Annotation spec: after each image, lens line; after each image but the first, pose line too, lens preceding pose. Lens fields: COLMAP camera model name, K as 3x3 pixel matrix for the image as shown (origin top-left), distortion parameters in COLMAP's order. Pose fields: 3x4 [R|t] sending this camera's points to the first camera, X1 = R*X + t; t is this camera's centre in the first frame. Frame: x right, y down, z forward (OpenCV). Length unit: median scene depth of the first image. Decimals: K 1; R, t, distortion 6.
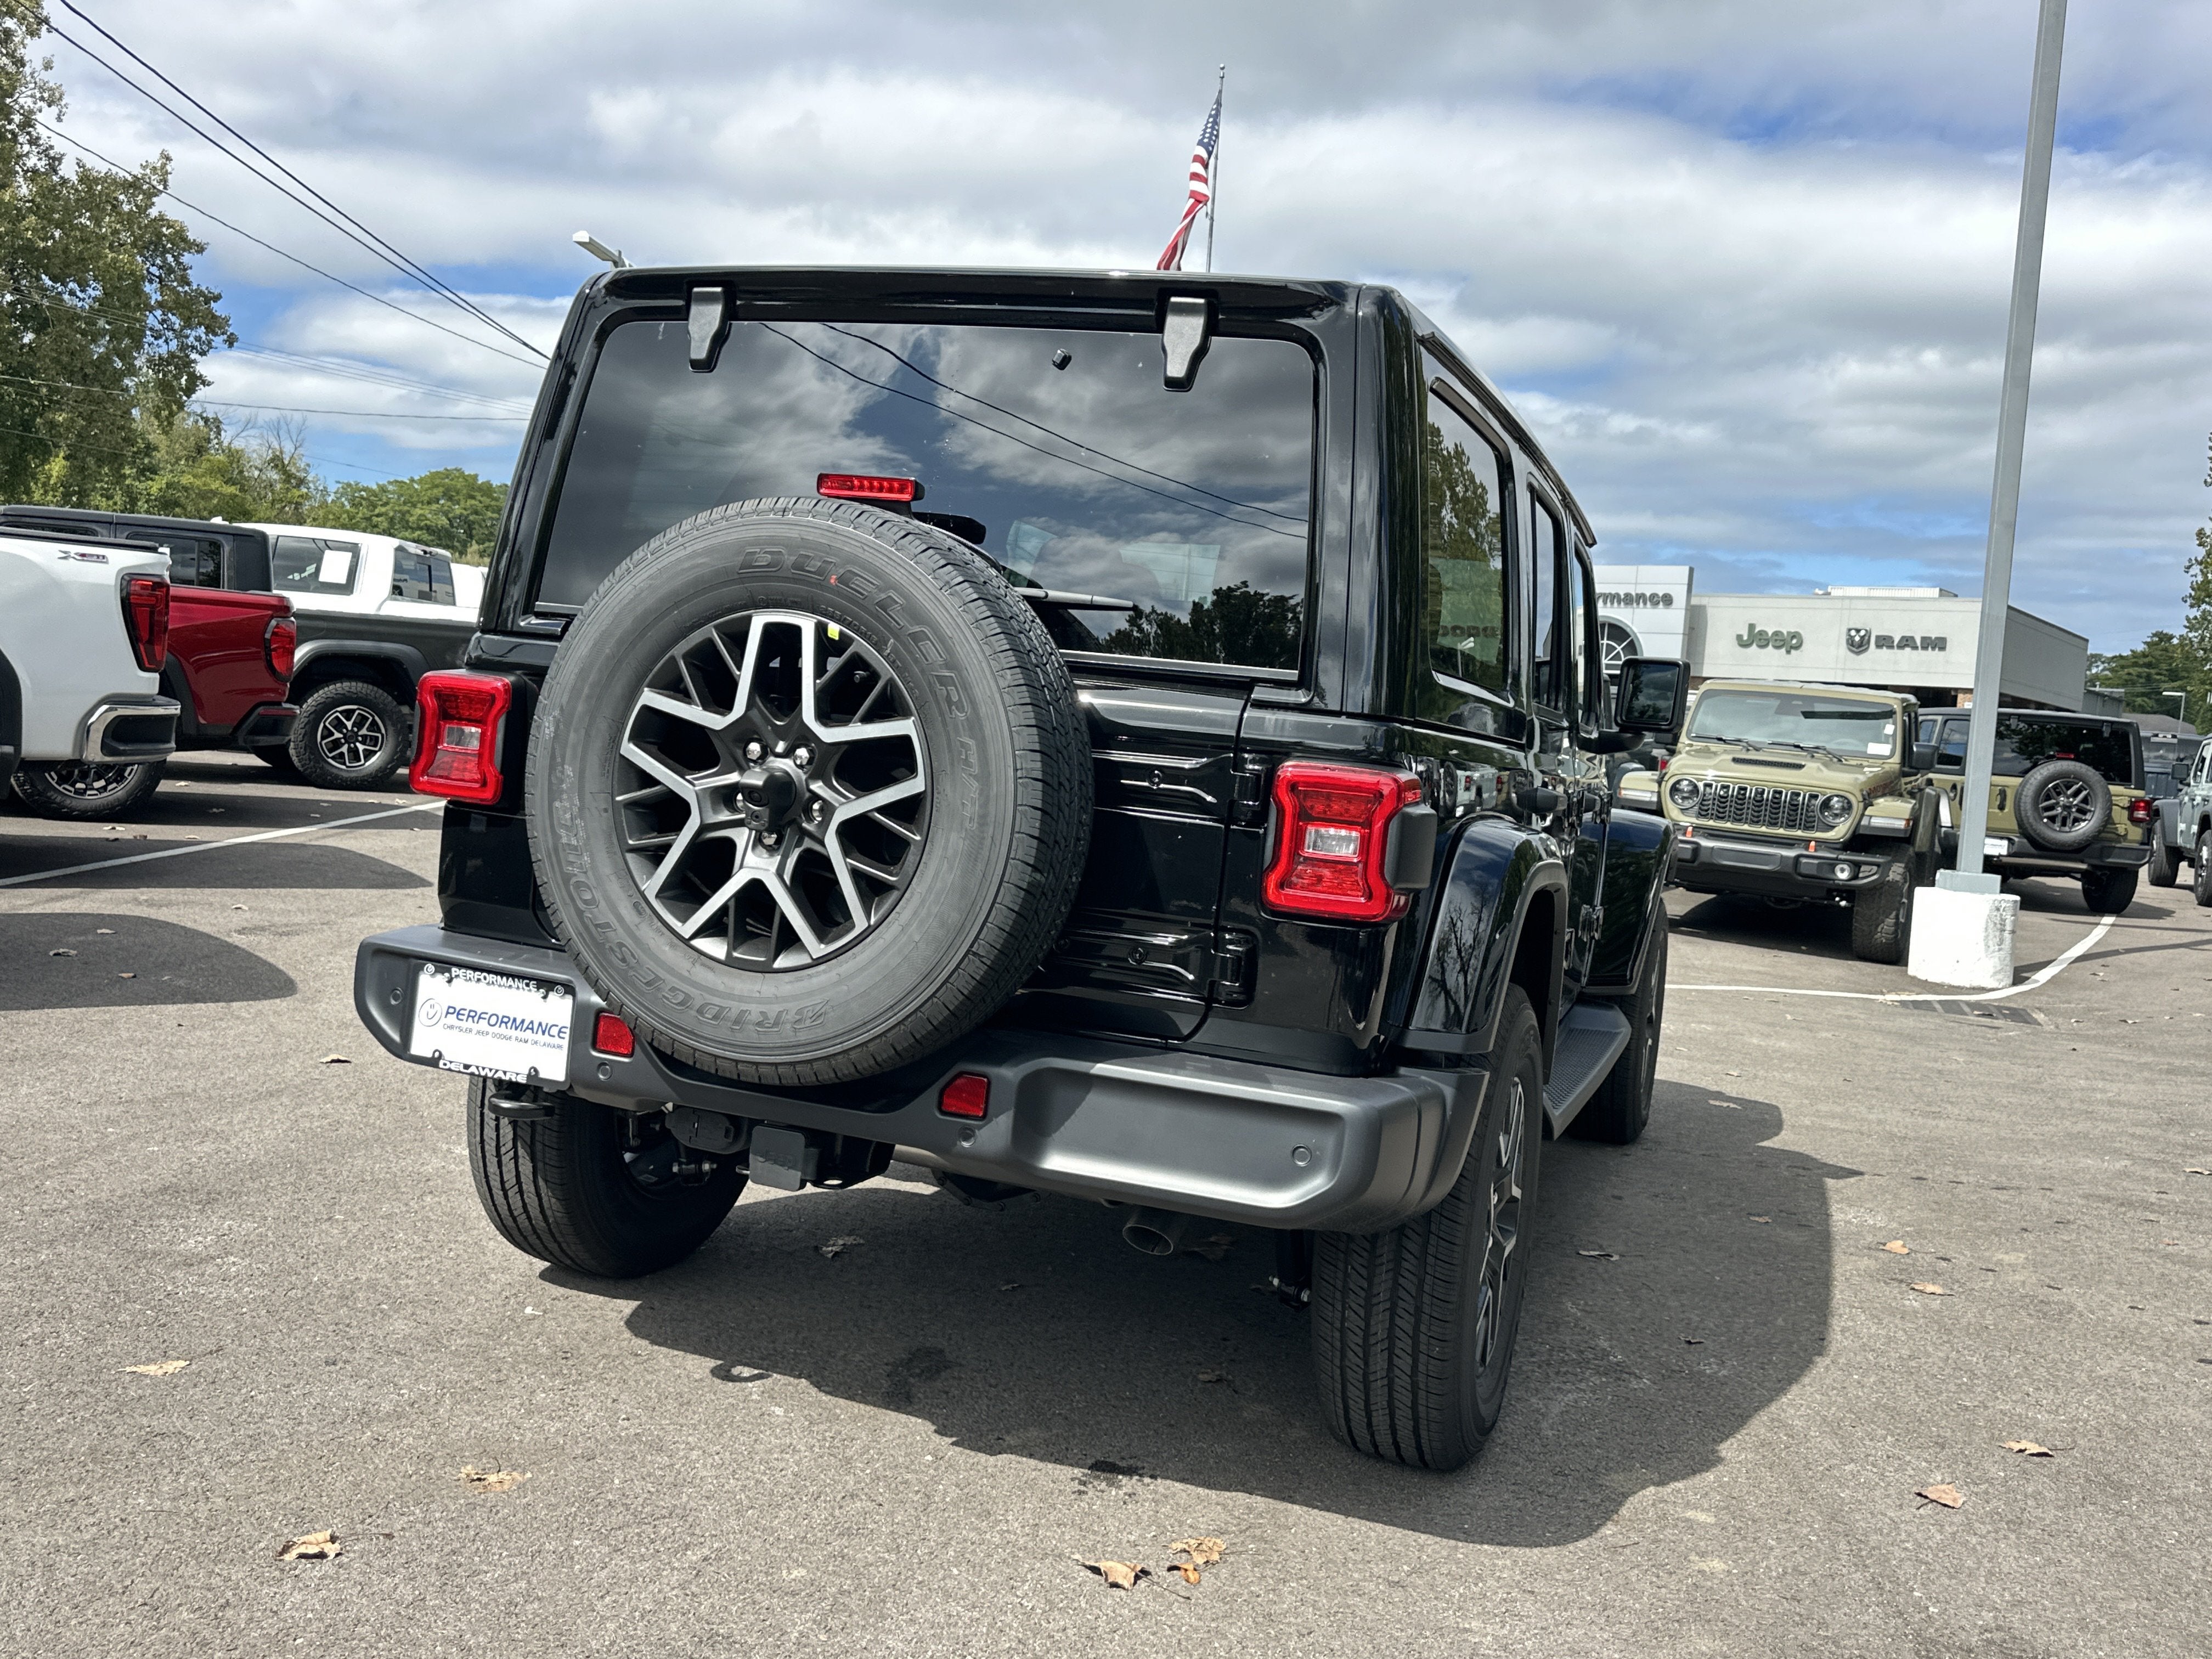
lens RADIAL K [[1895.5, 0, 1108.5], [0, 1895.5, 853.9], [0, 0, 1]] dist [0.123338, -0.163179]
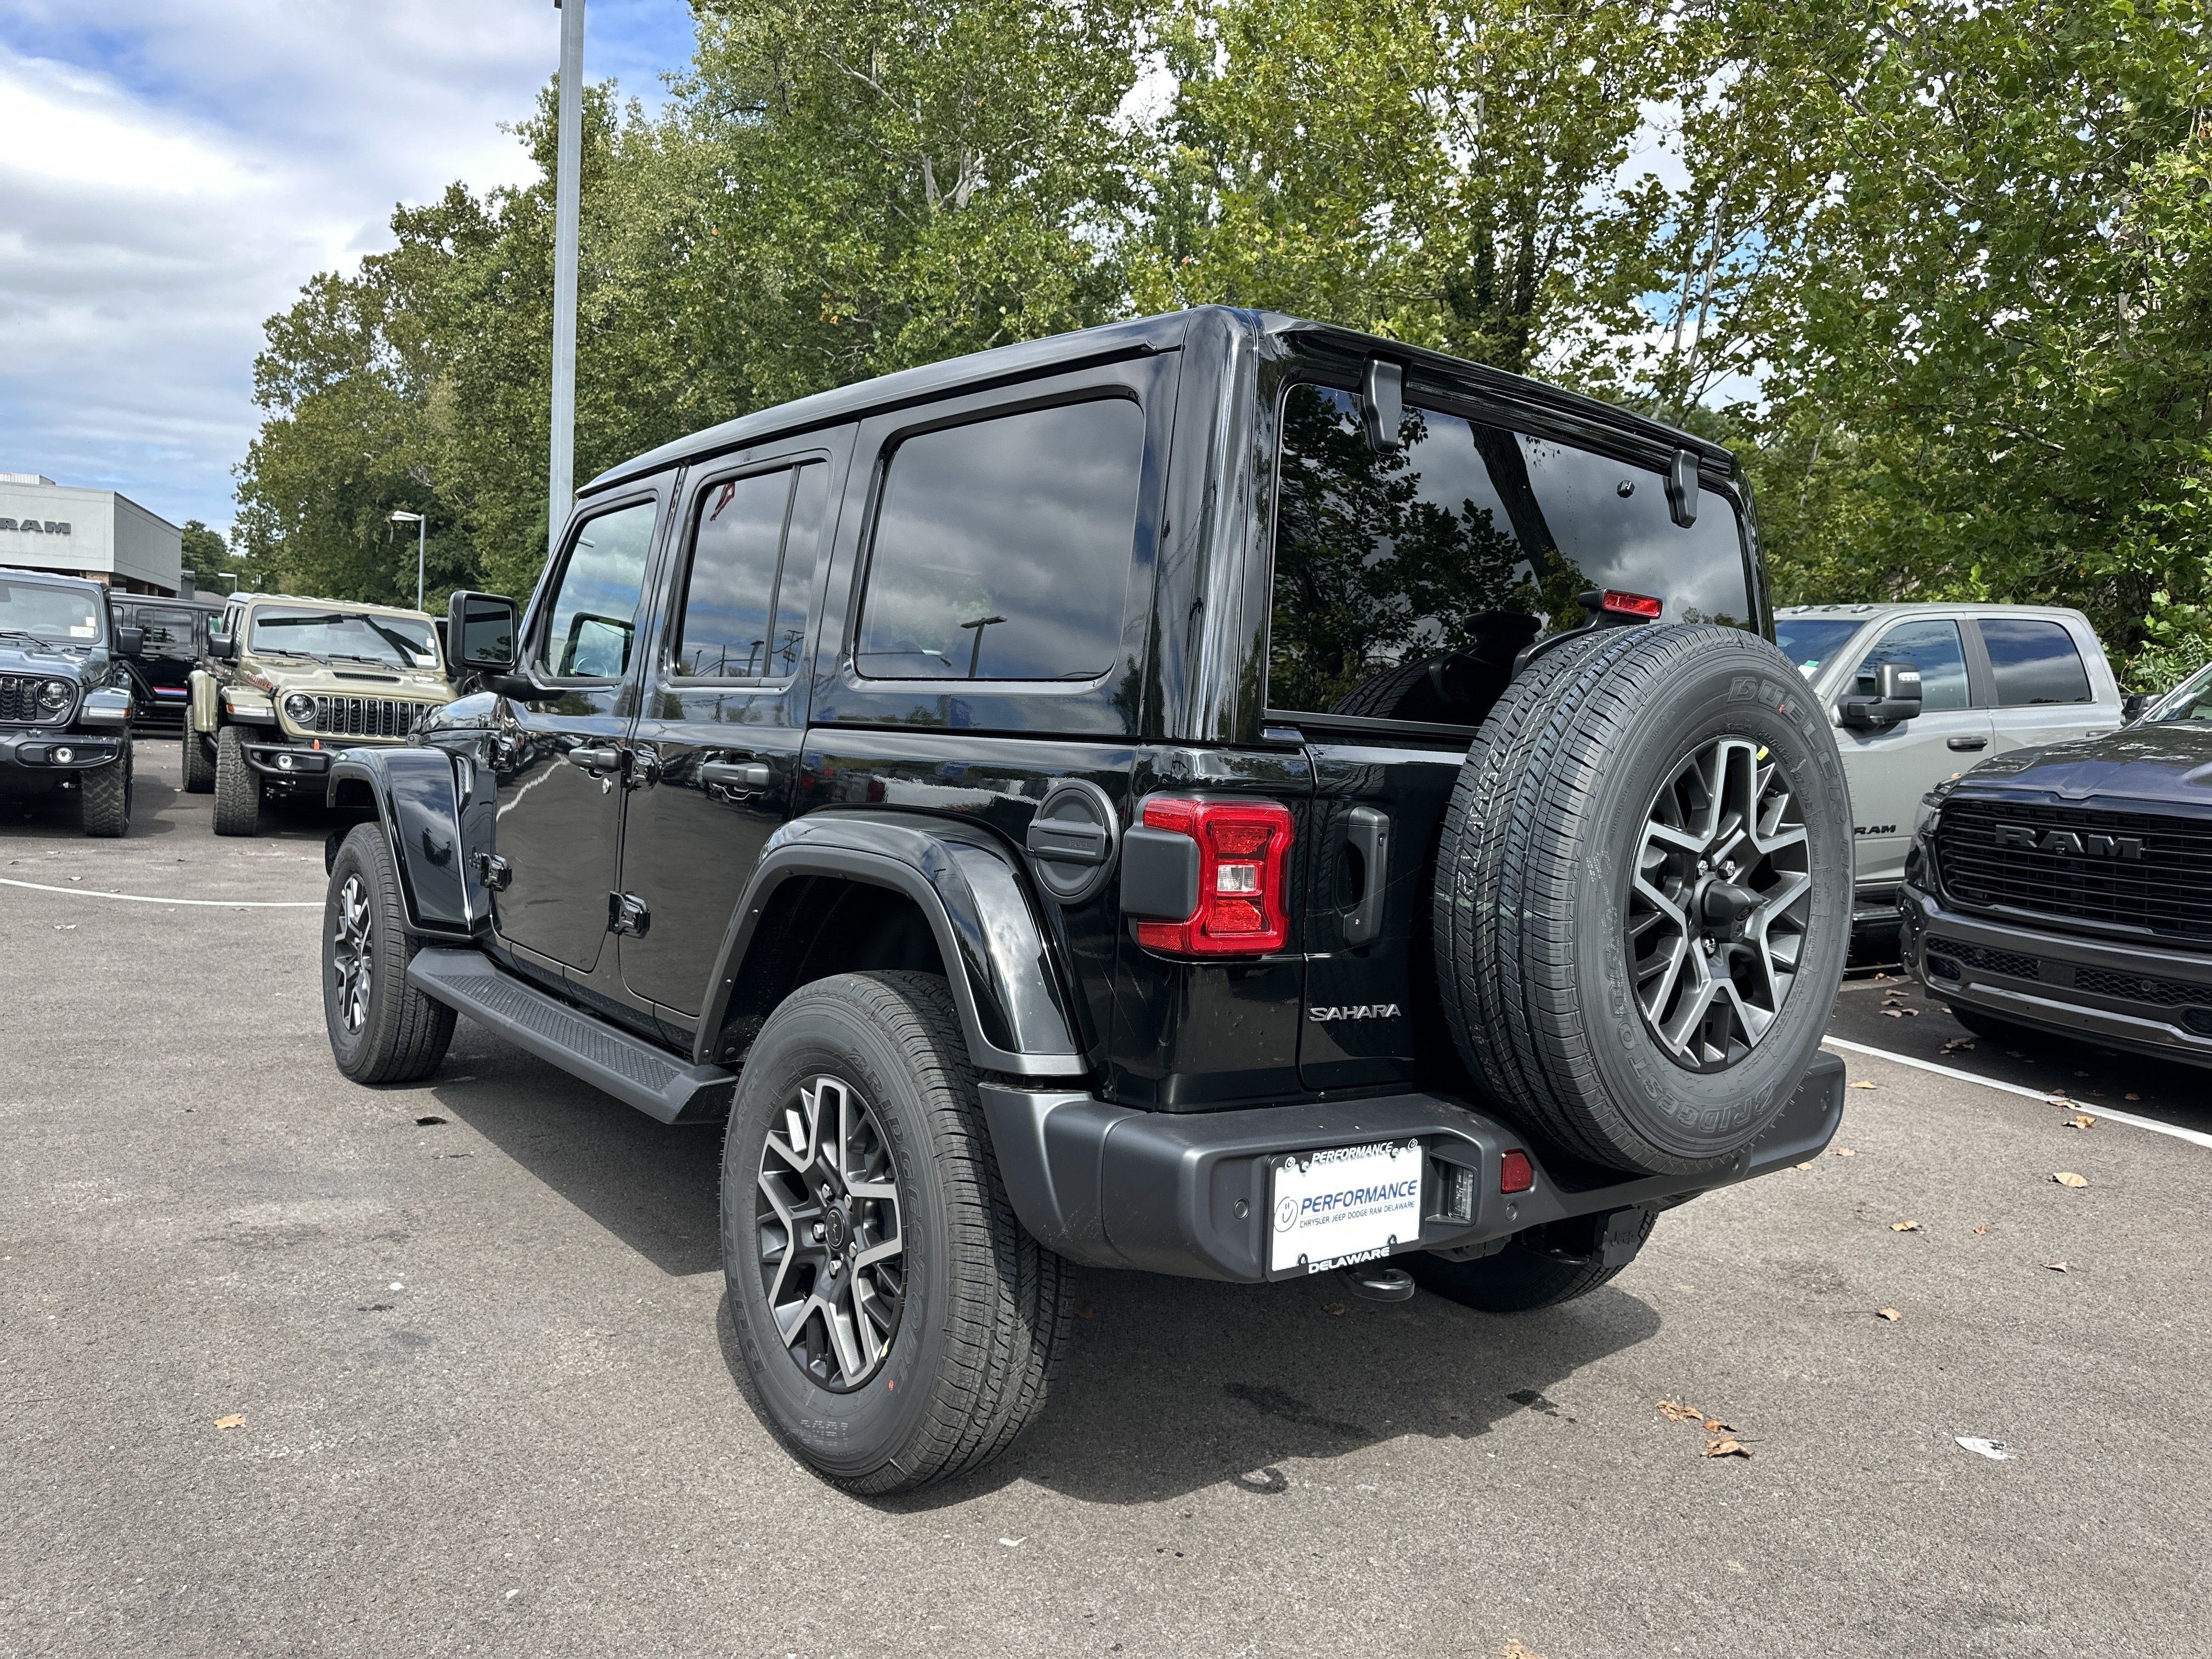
lens RADIAL K [[1579.1, 0, 1106.0], [0, 1579.1, 829.5], [0, 0, 1]] dist [0.012468, -0.018301]
pose [[0.527345, -0.111382, 0.842319, -1.074969], [0.045456, 0.993649, 0.102935, -0.176917], [-0.848434, -0.015994, 0.529059, 0.799194]]
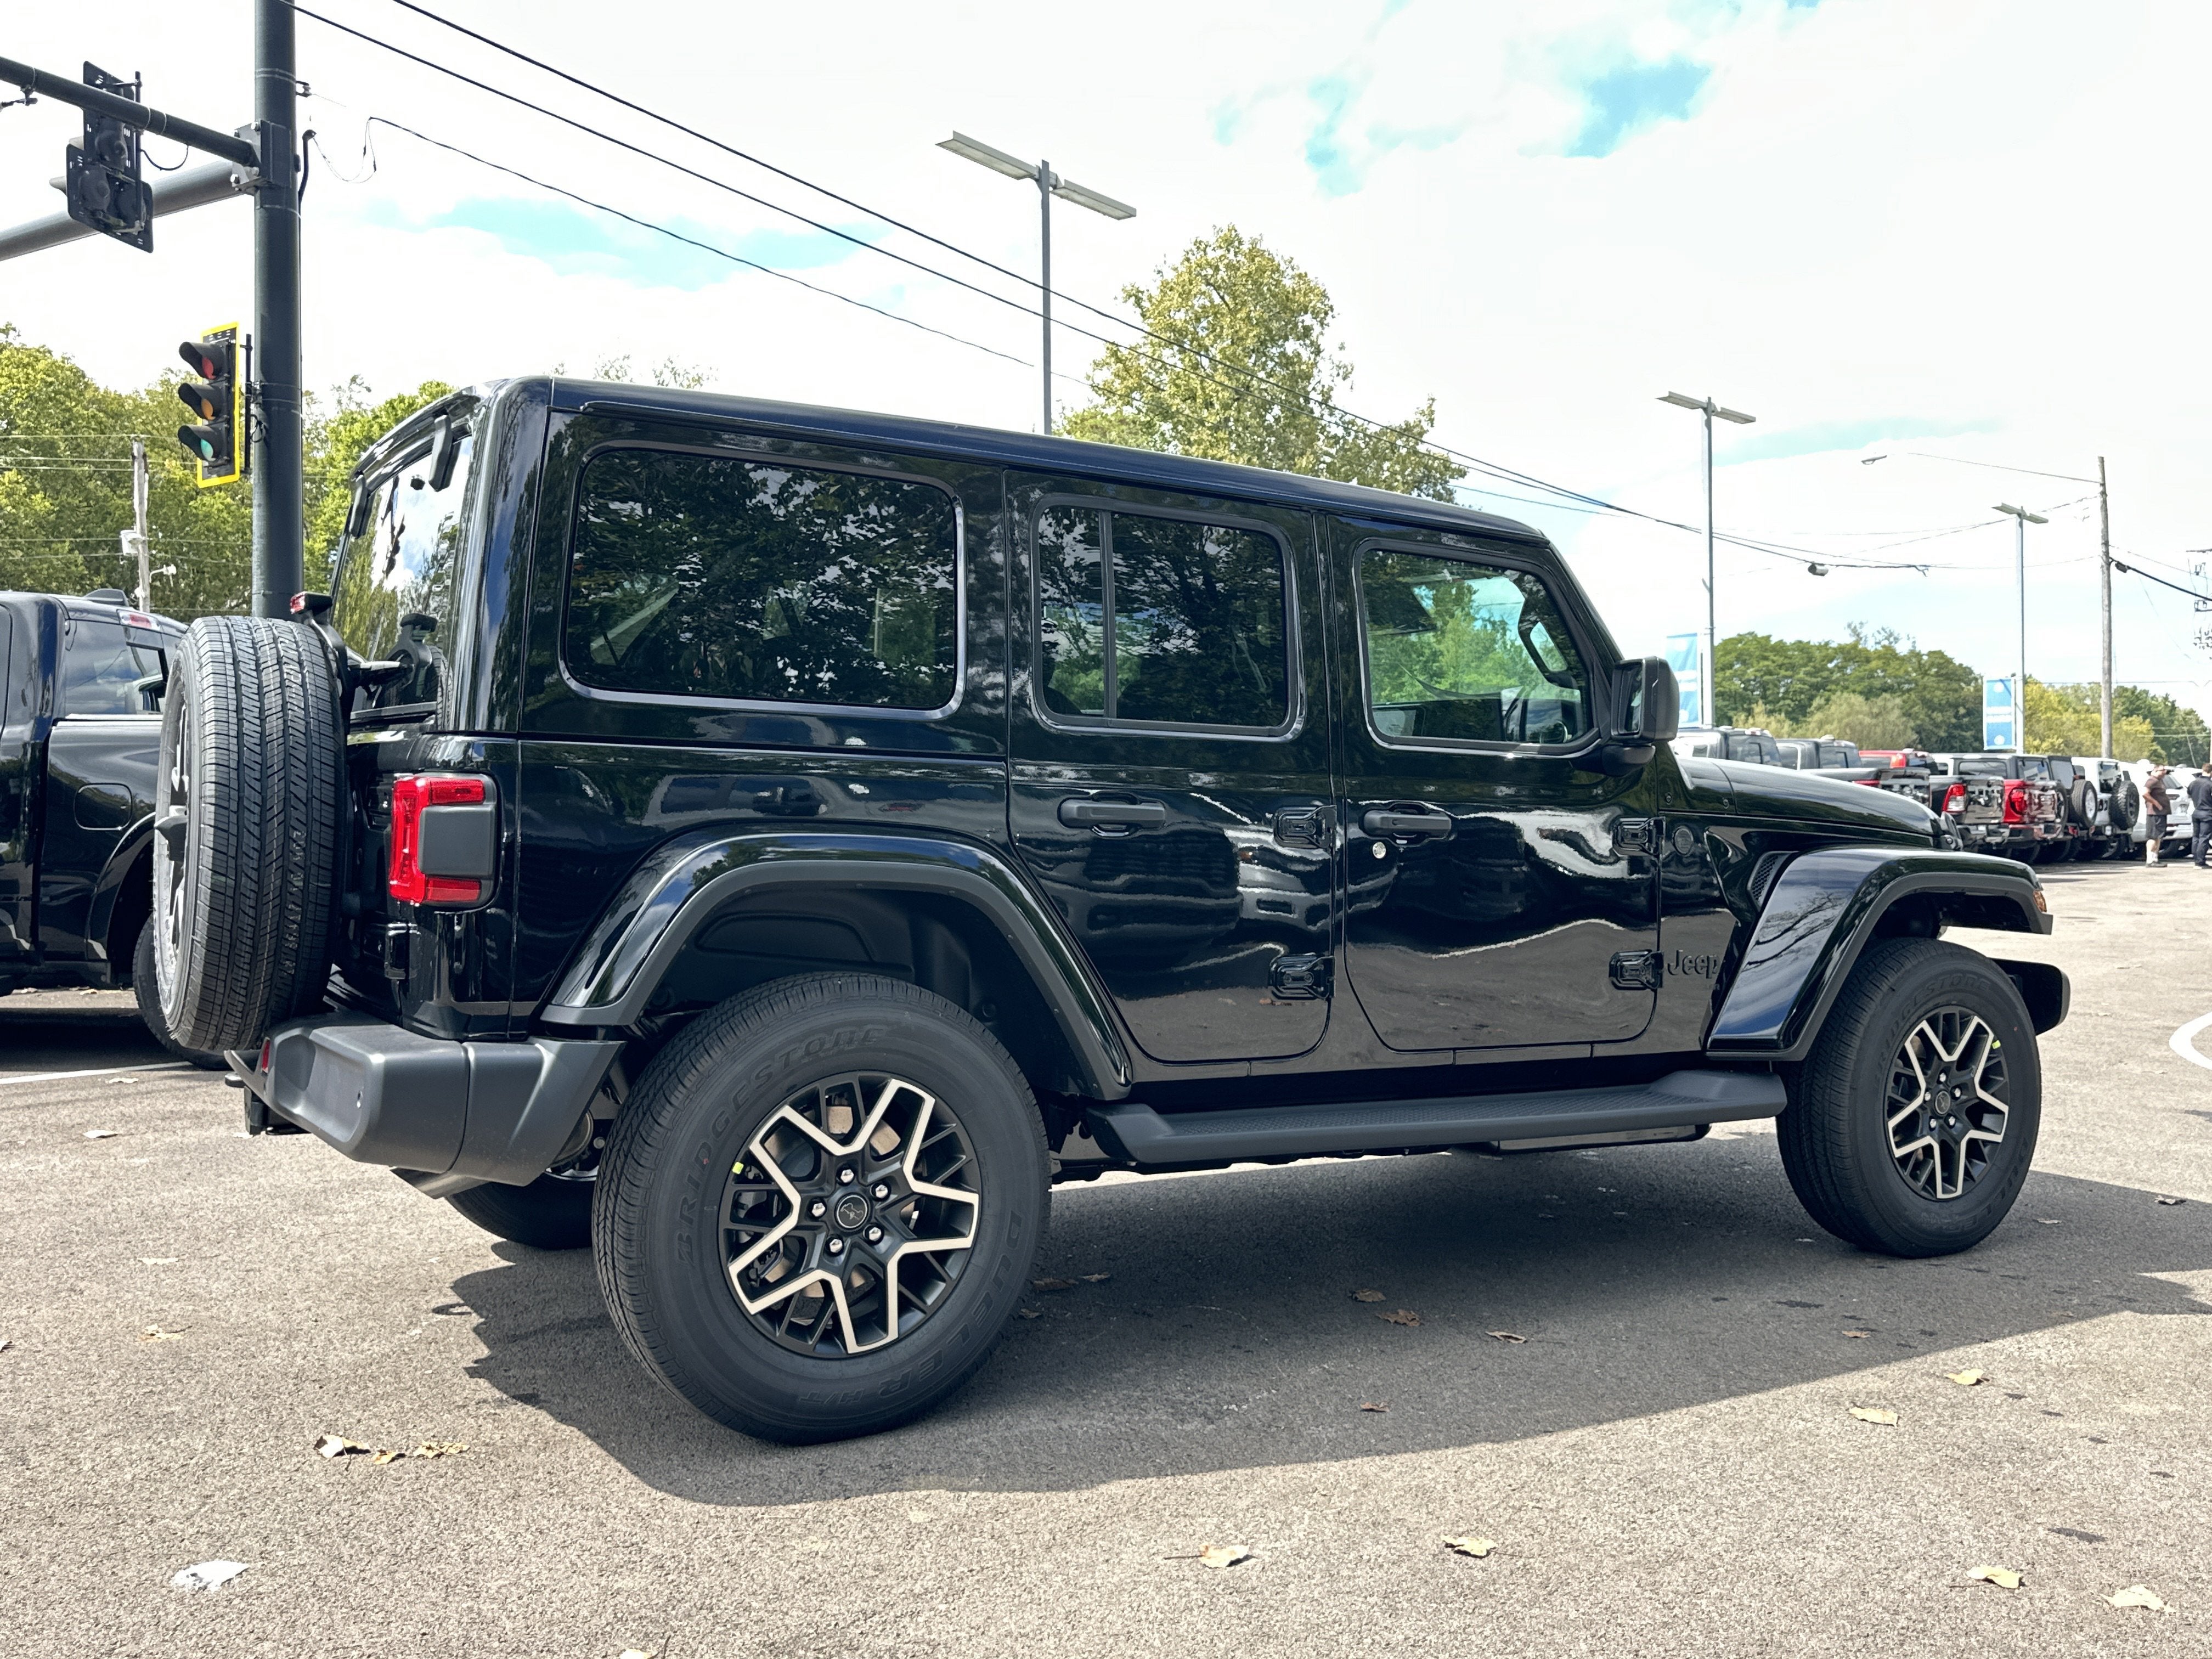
lens RADIAL K [[1922.9, 0, 1106.0], [0, 1922.9, 829.5], [0, 0, 1]] dist [0.112971, -0.190102]
pose [[0.778826, -0.075000, -0.622740, 1.186058], [0.013636, 0.994615, -0.102733, 0.116098], [0.627092, 0.071520, 0.775655, 0.310418]]
